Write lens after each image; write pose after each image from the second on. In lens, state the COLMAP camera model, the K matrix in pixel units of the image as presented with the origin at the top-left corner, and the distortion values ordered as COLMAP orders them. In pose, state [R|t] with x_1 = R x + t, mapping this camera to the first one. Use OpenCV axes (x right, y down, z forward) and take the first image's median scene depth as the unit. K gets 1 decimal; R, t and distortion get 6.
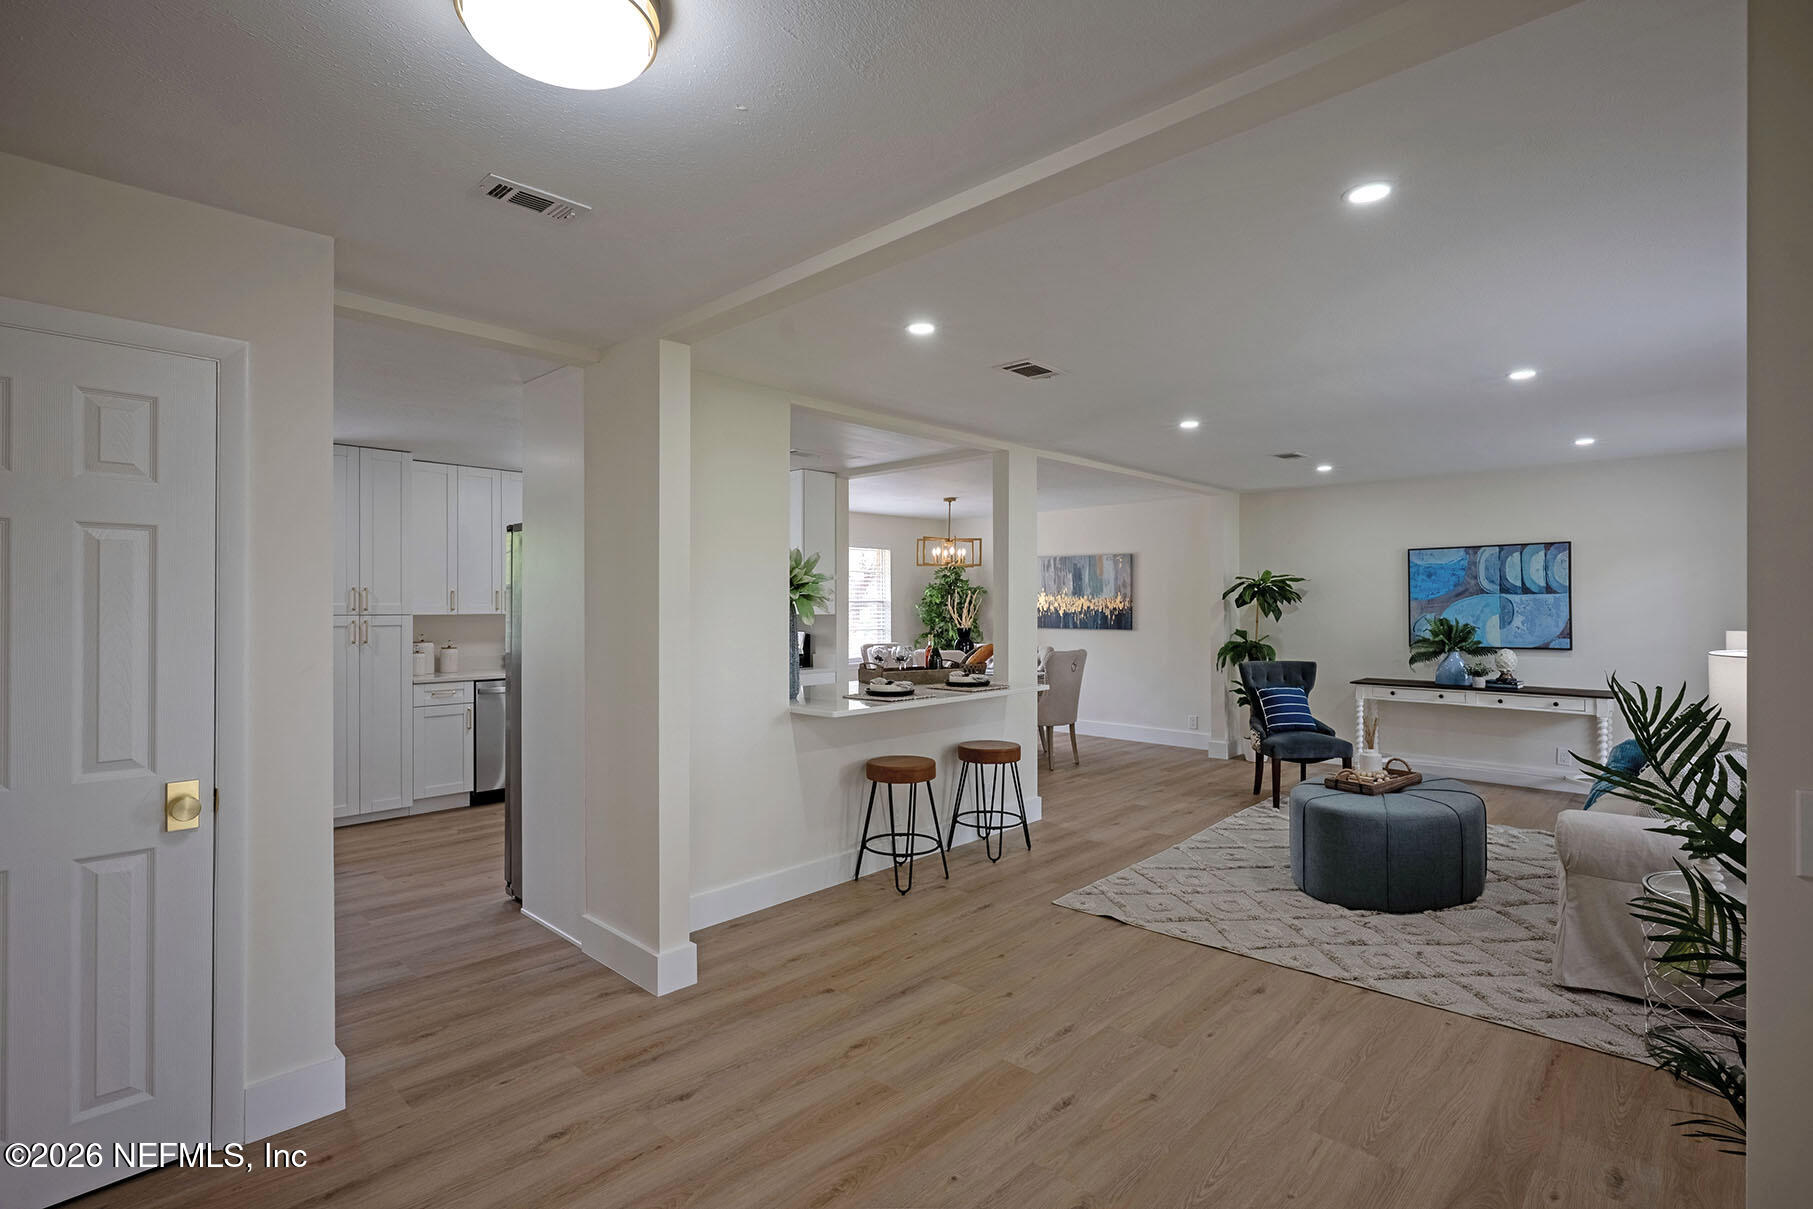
lens RADIAL K [[859.5, 0, 900.1], [0, 859.5, 600.7], [0, 0, 1]] dist [0.002433, 0.000452]
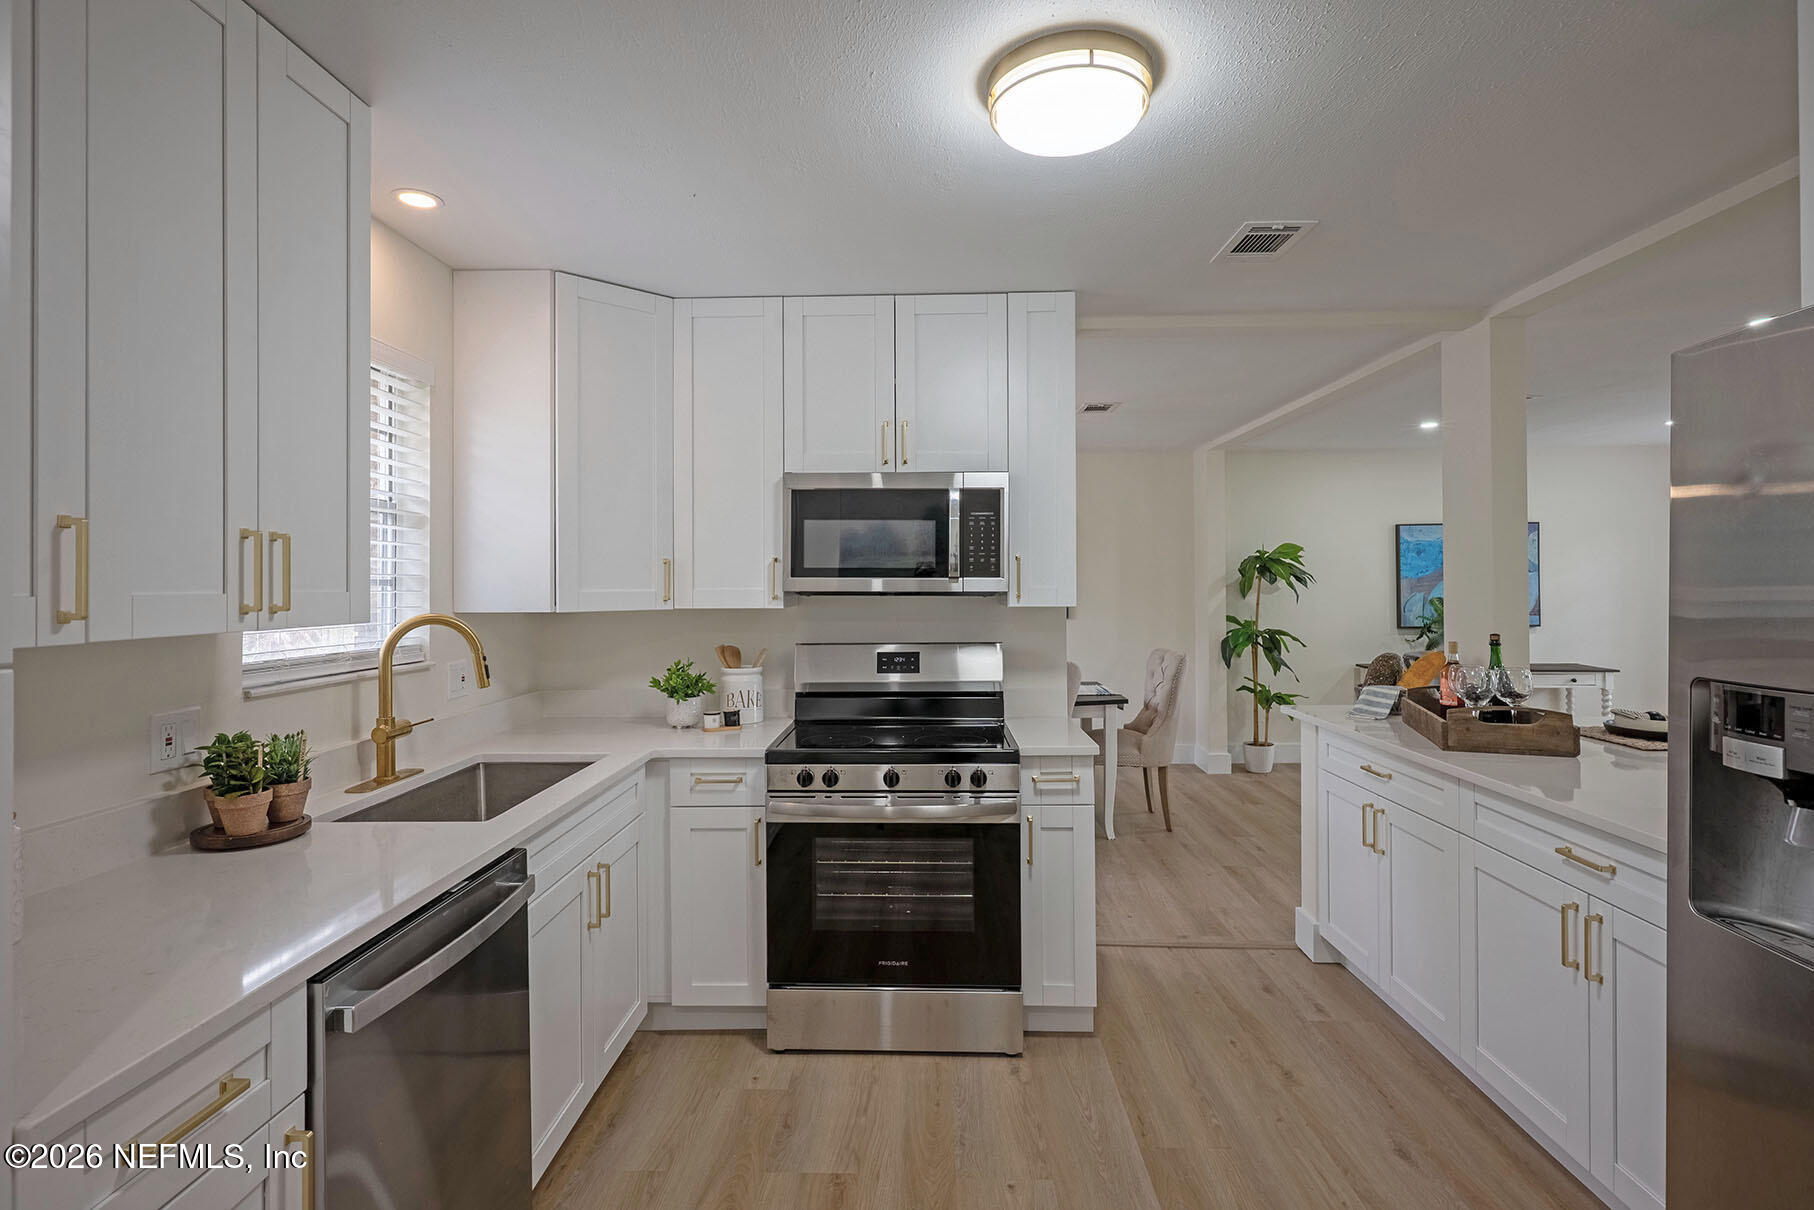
lens RADIAL K [[881.4, 0, 899.6], [0, 881.4, 584.5], [0, 0, 1]] dist [-0.003785, 0.000192]
pose [[0.742668, -0.002731, 0.669654, -0.362195], [0.000923, 0.999995, 0.003055, 0.001702], [-0.669659, -0.001651, 0.742667, 0.519290]]
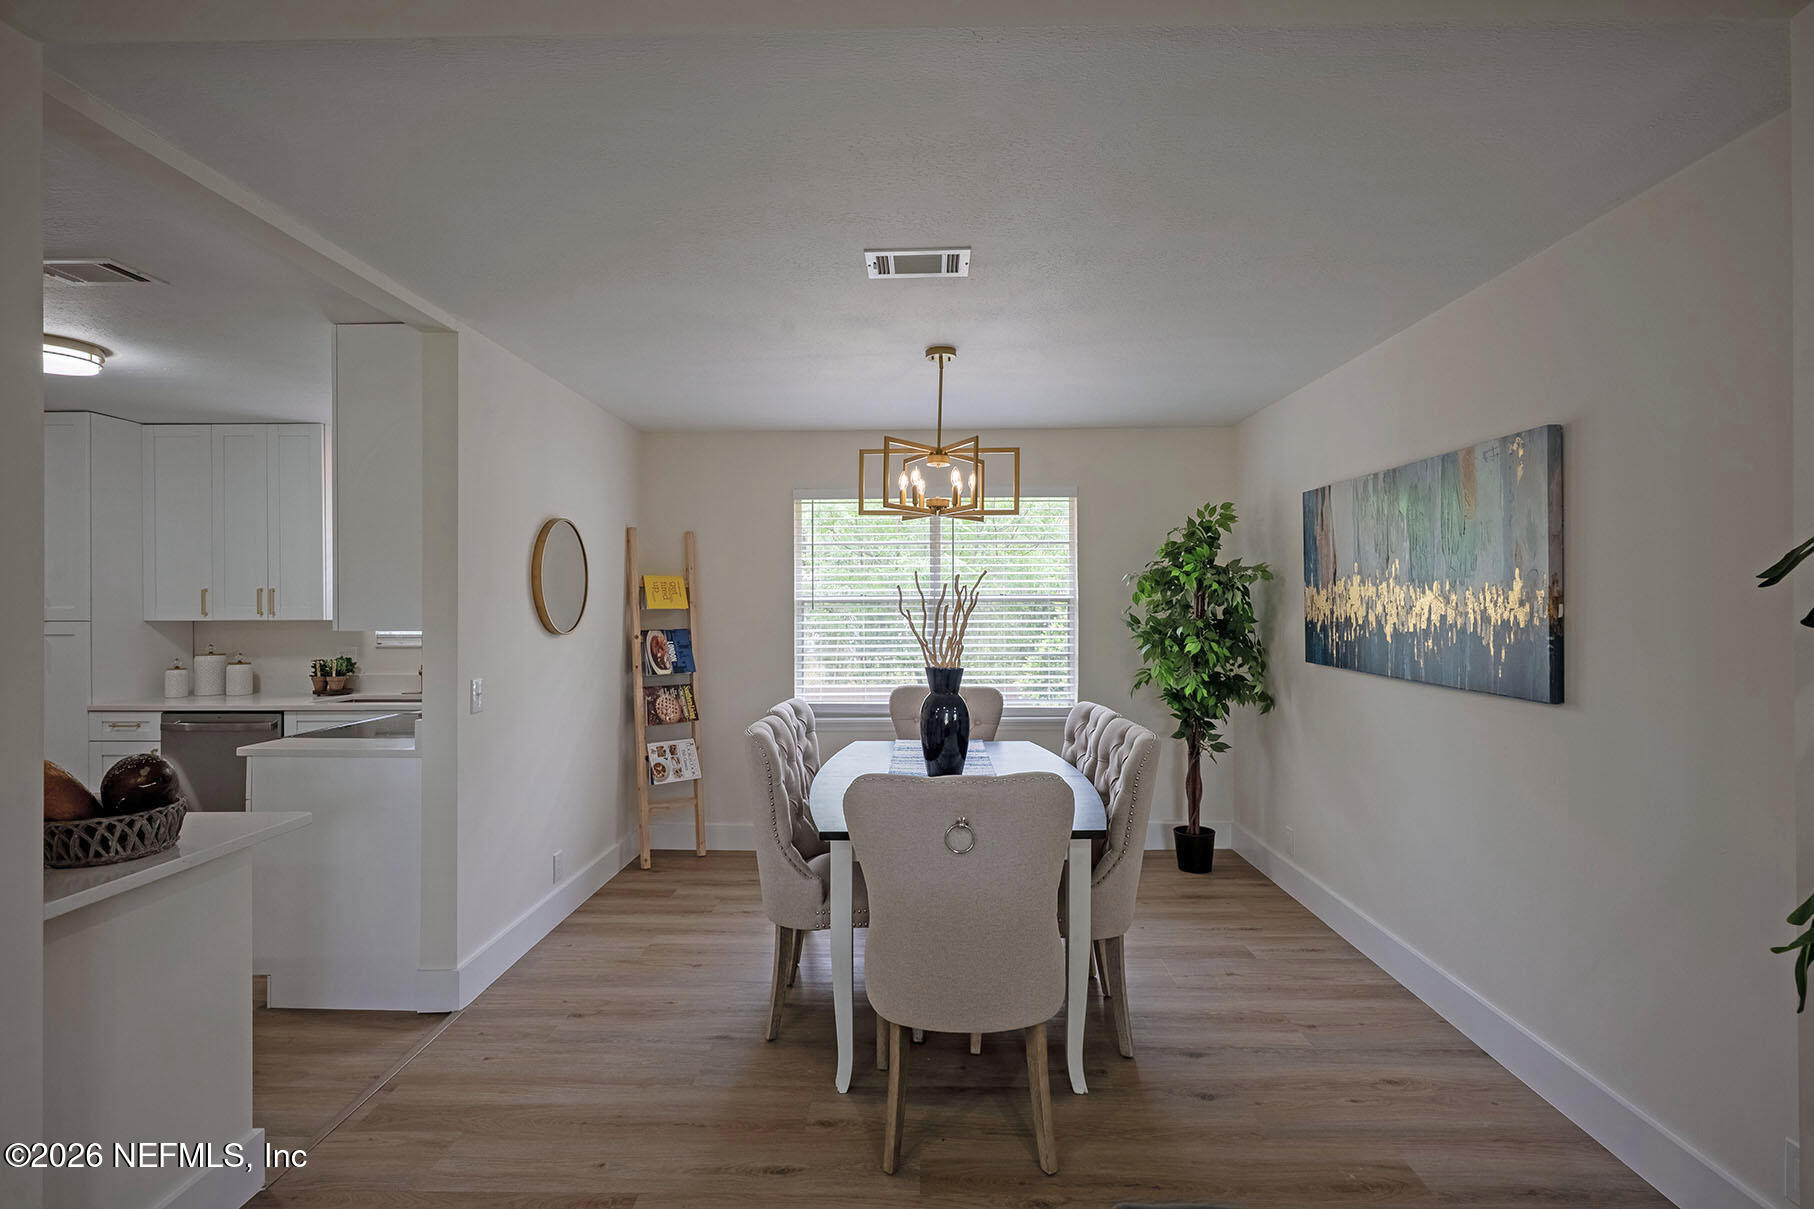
lens RADIAL K [[859.9, 0, 900.6], [0, 859.9, 600.7], [0, 0, 1]] dist [0.002433, 0.000452]
pose [[0.676889, -0.001401, -0.736083, 0.326972], [0.004729, 0.999986, 0.002446, -0.000353], [0.736070, -0.005137, 0.676886, 0.660031]]
